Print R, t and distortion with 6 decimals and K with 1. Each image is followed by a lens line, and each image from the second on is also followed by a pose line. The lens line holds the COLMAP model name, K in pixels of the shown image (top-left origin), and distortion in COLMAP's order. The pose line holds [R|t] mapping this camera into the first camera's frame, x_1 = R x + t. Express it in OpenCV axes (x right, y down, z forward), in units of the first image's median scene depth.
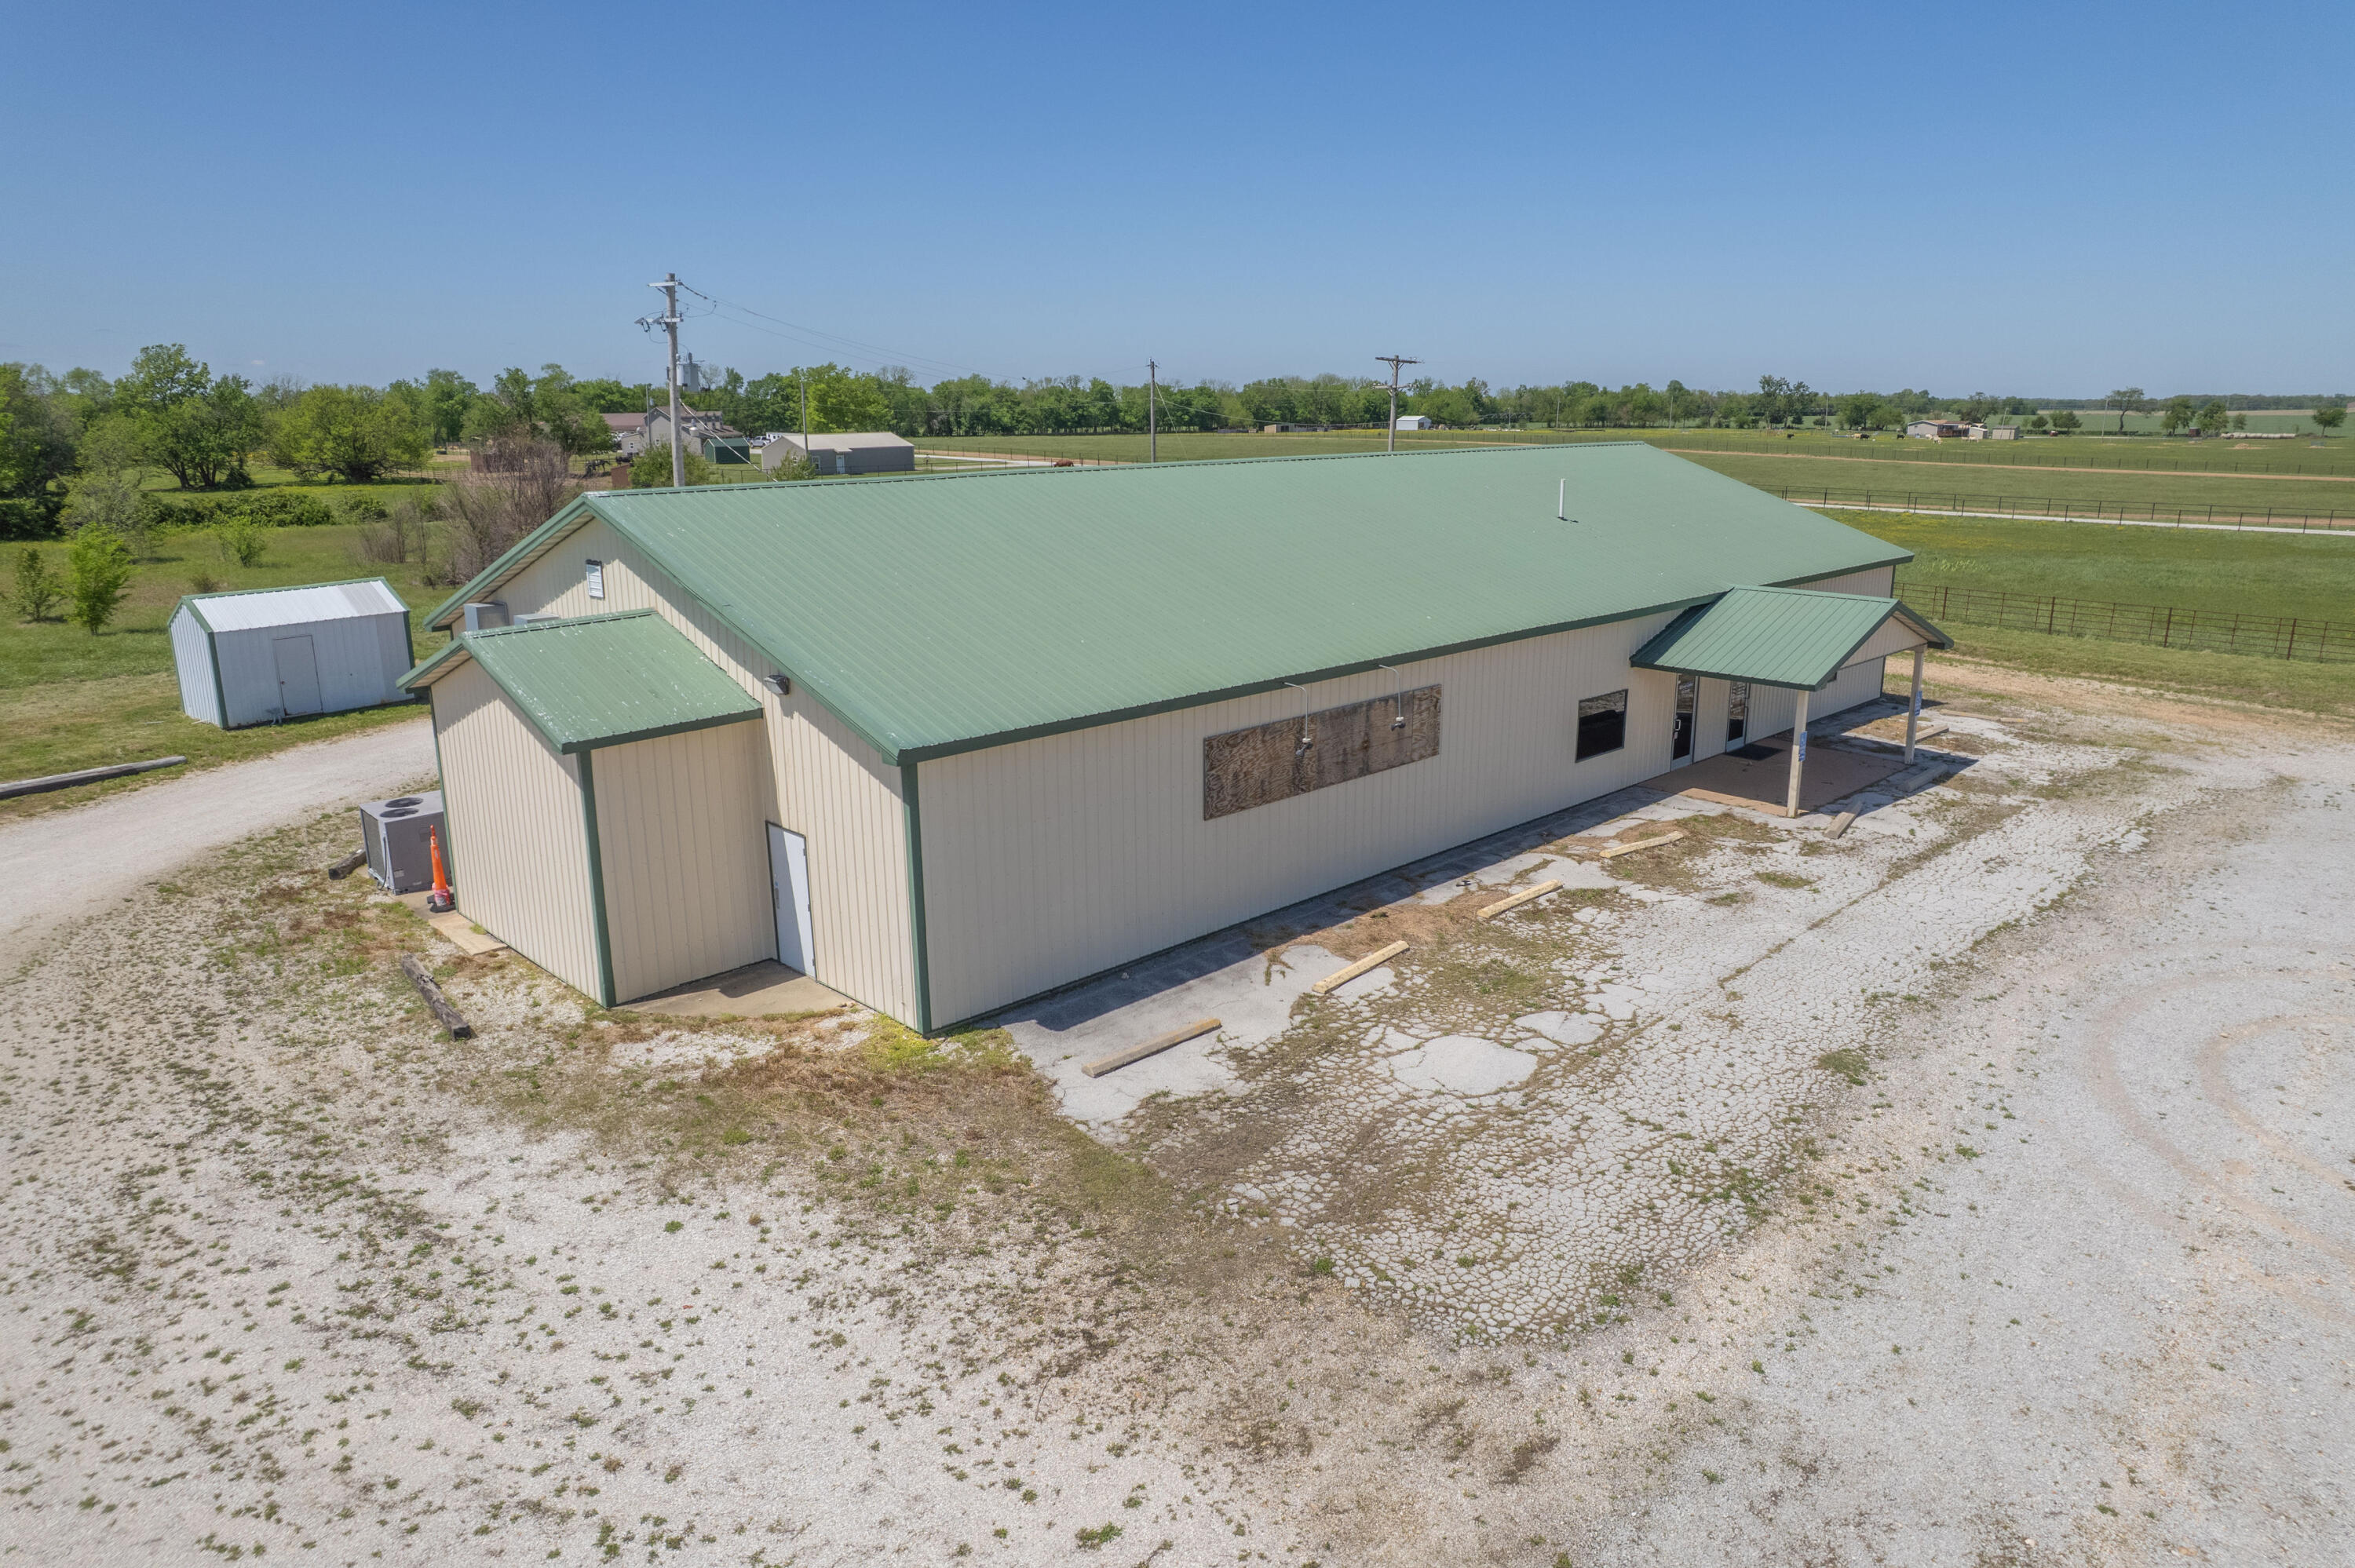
lens RADIAL K [[1513.5, 0, 1171.2], [0, 1513.5, 769.2], [0, 0, 1]] dist [-0.071783, 0.063751]
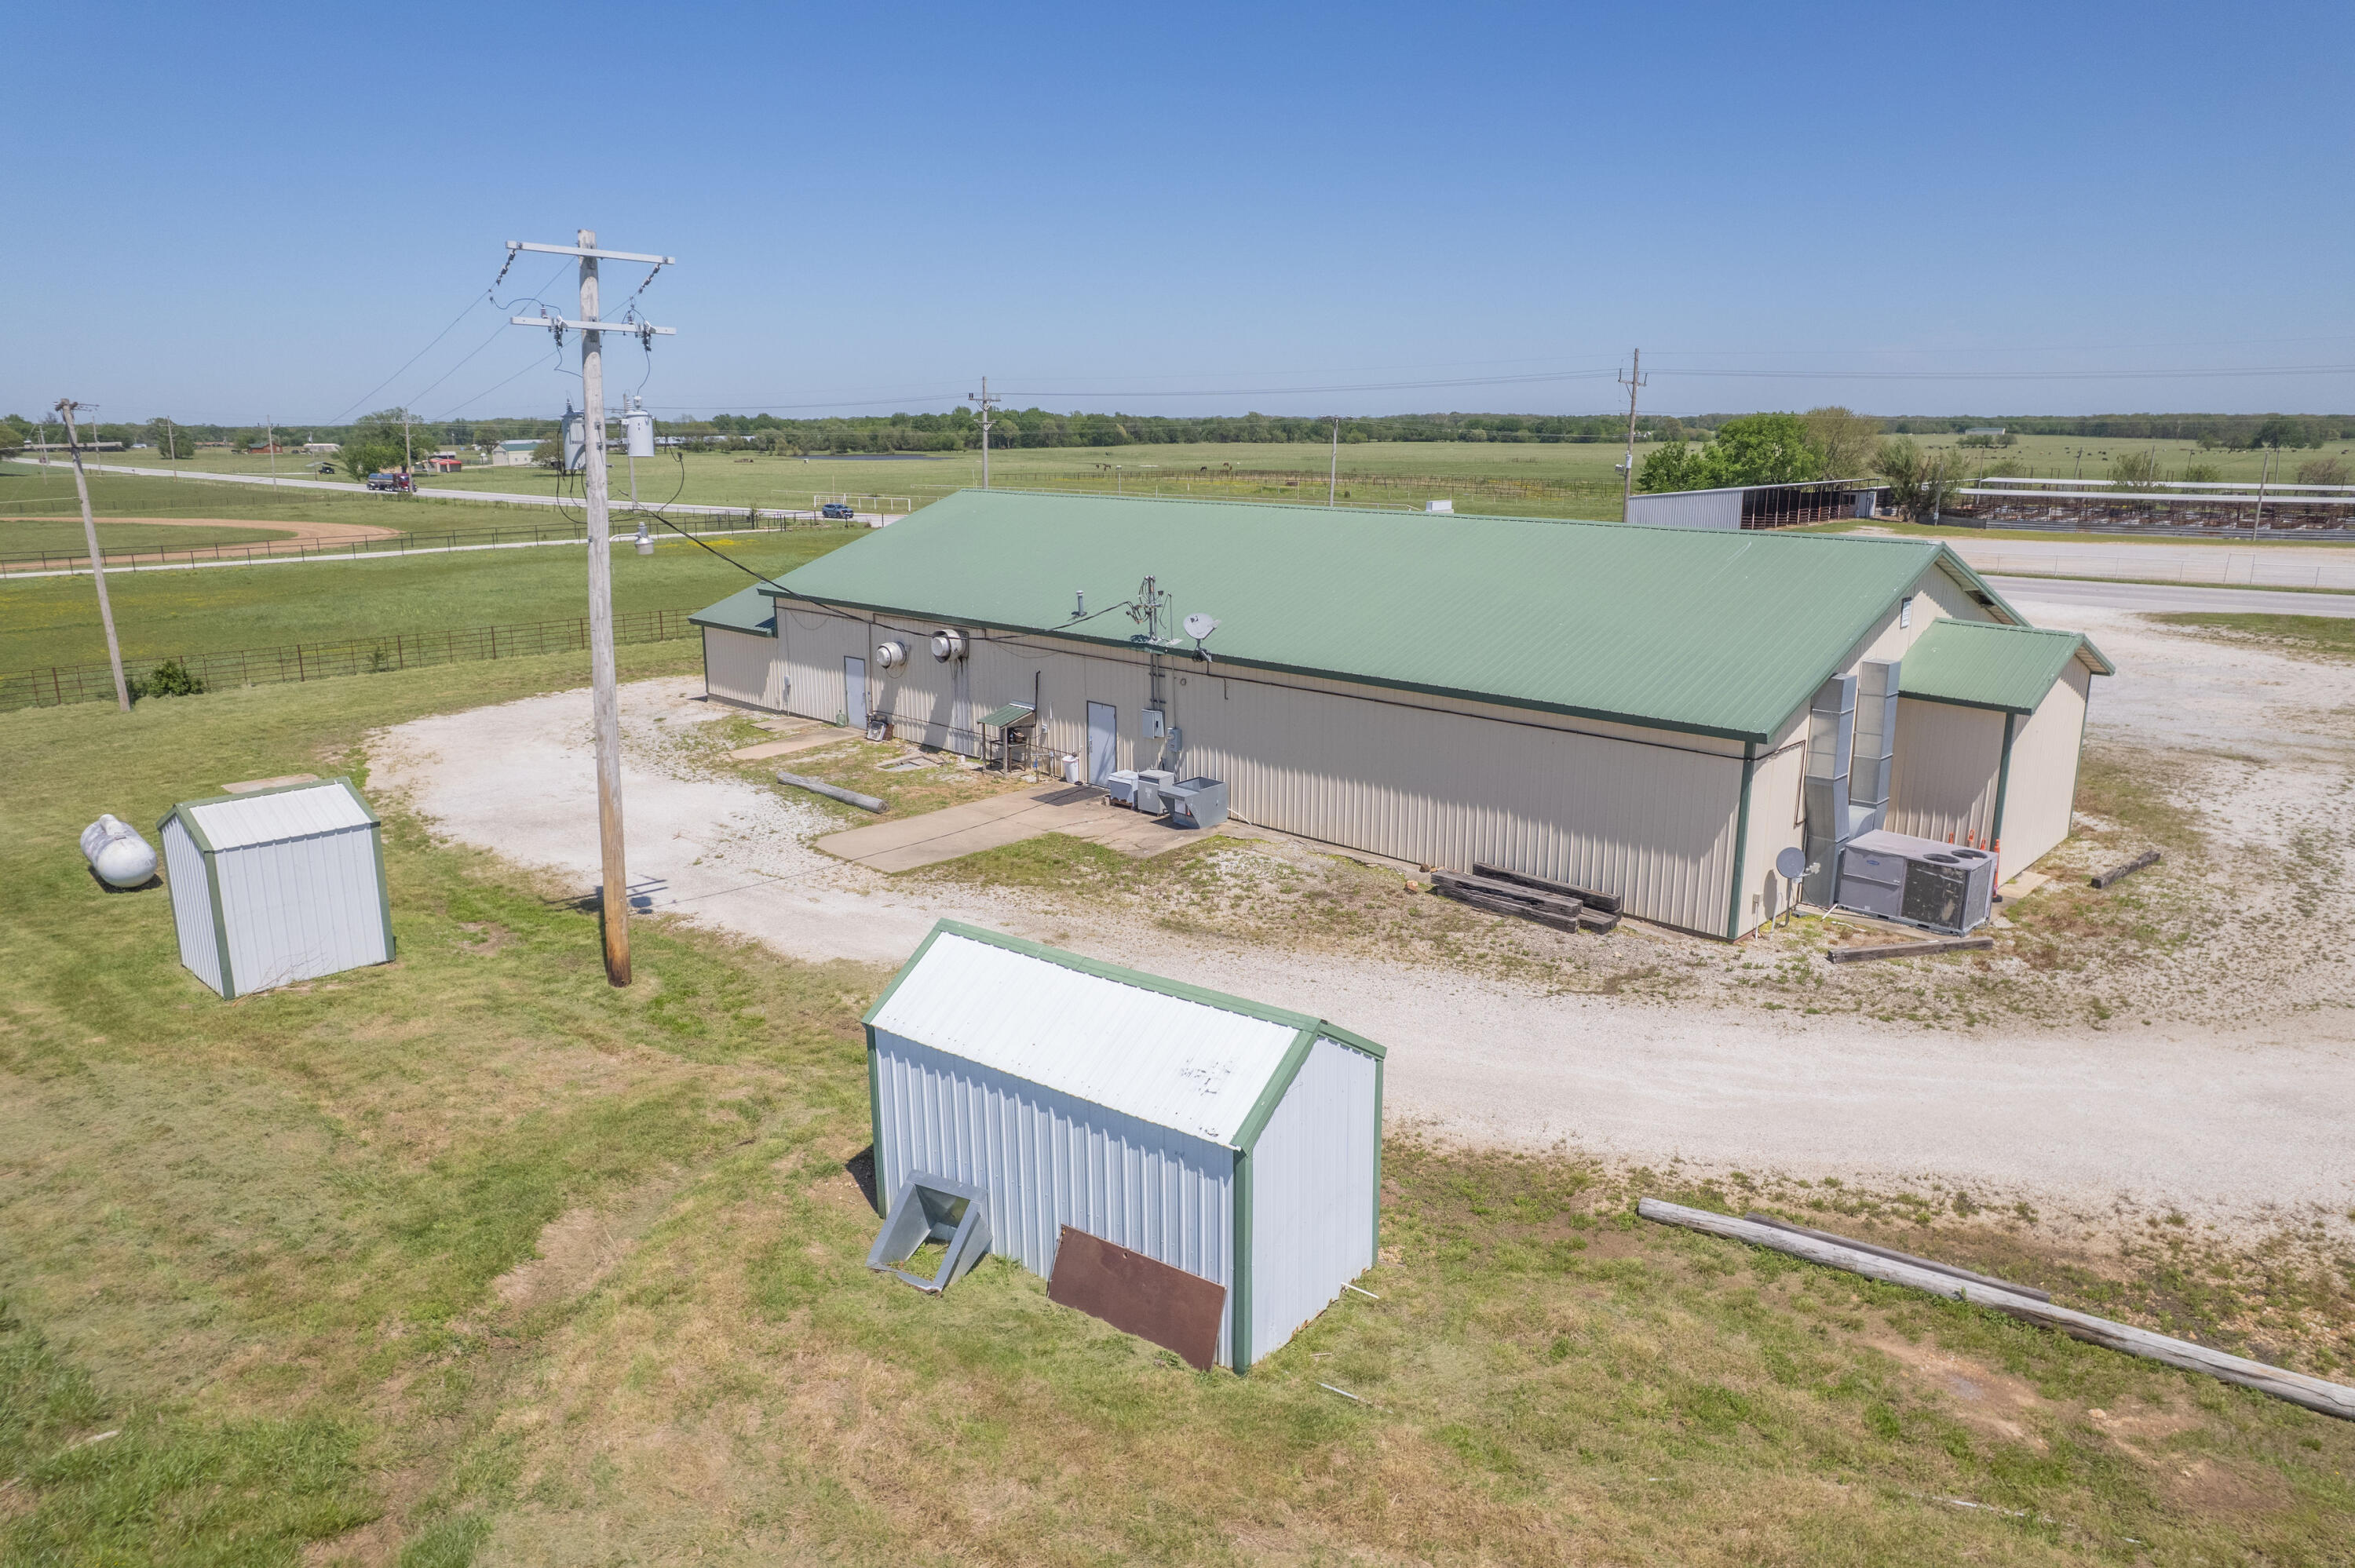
lens RADIAL K [[1513.5, 0, 1171.2], [0, 1513.5, 769.2], [0, 0, 1]] dist [-0.071783, 0.063751]
pose [[-0.025517, -0.221212, 0.974892, -1.639499], [0.240754, 0.945146, 0.220764, -0.432191], [-0.970251, 0.240342, 0.029141, 1.610591]]
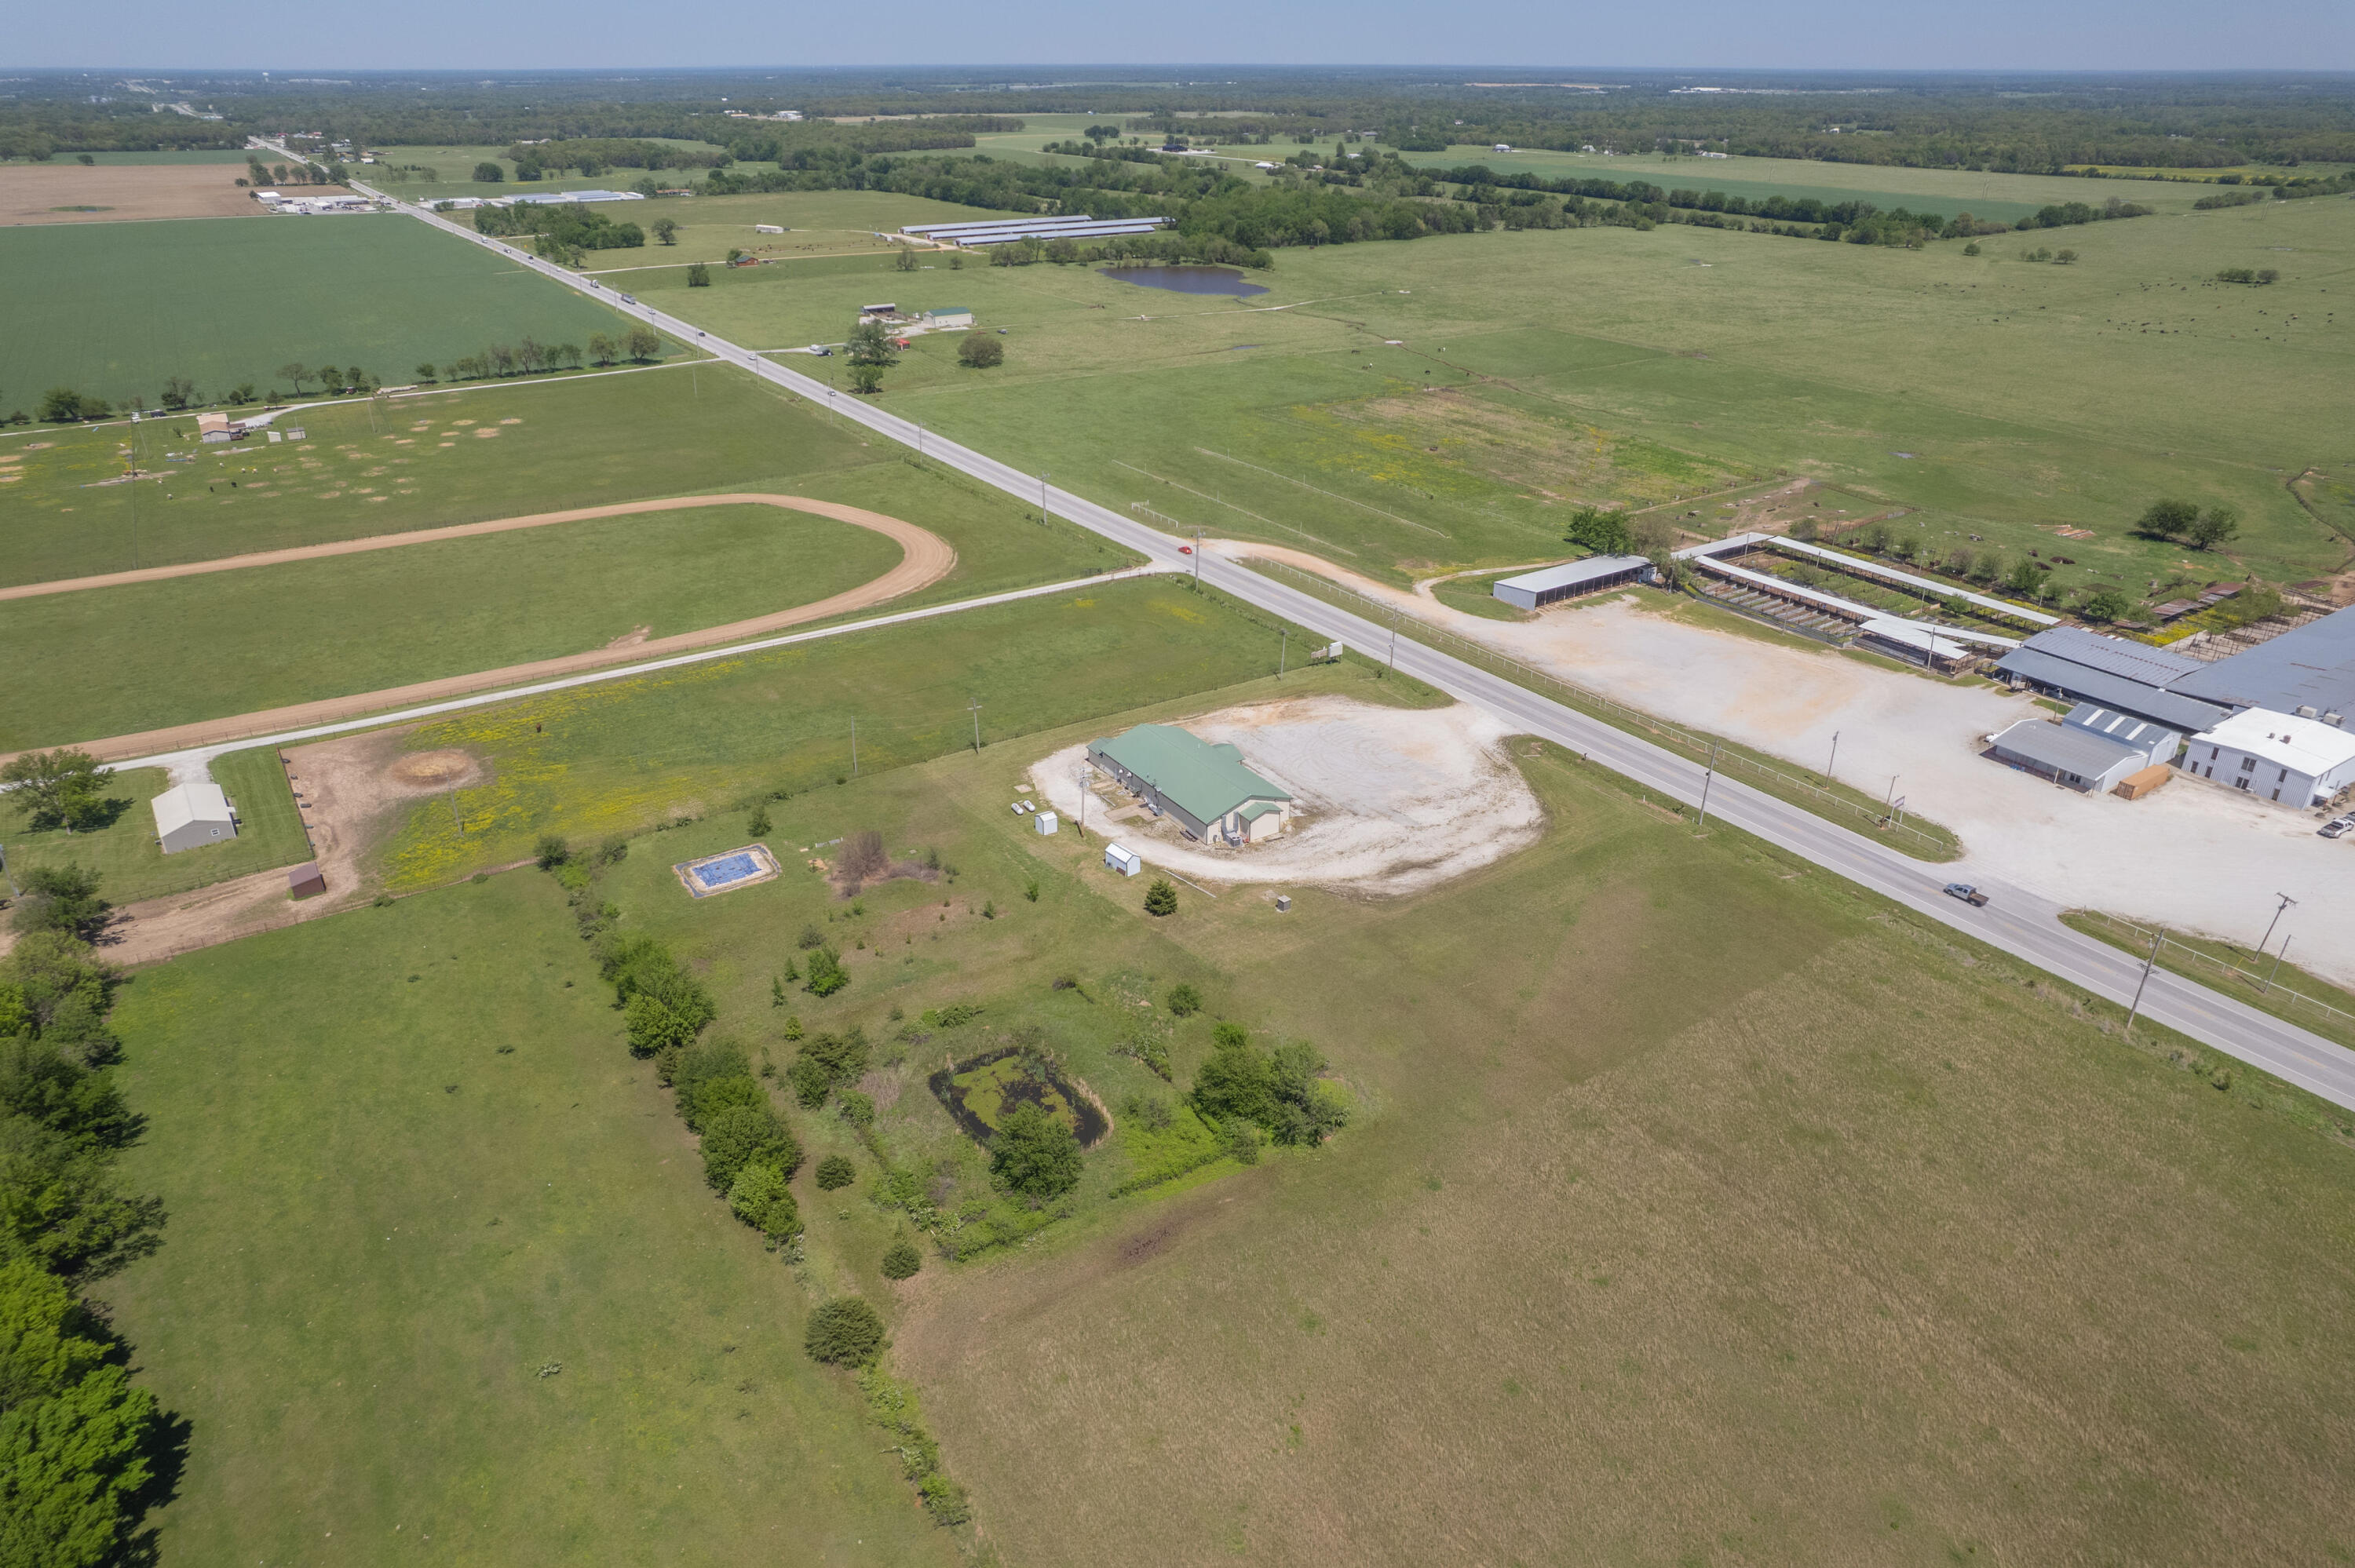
lens RADIAL K [[1513.5, 0, 1171.2], [0, 1513.5, 769.2], [0, 0, 1]] dist [-0.071783, 0.063751]
pose [[0.200038, -0.414870, 0.887619, -8.985440], [0.229452, 0.900574, 0.369214, -4.005326], [-0.952542, 0.129809, 0.275342, -1.230552]]
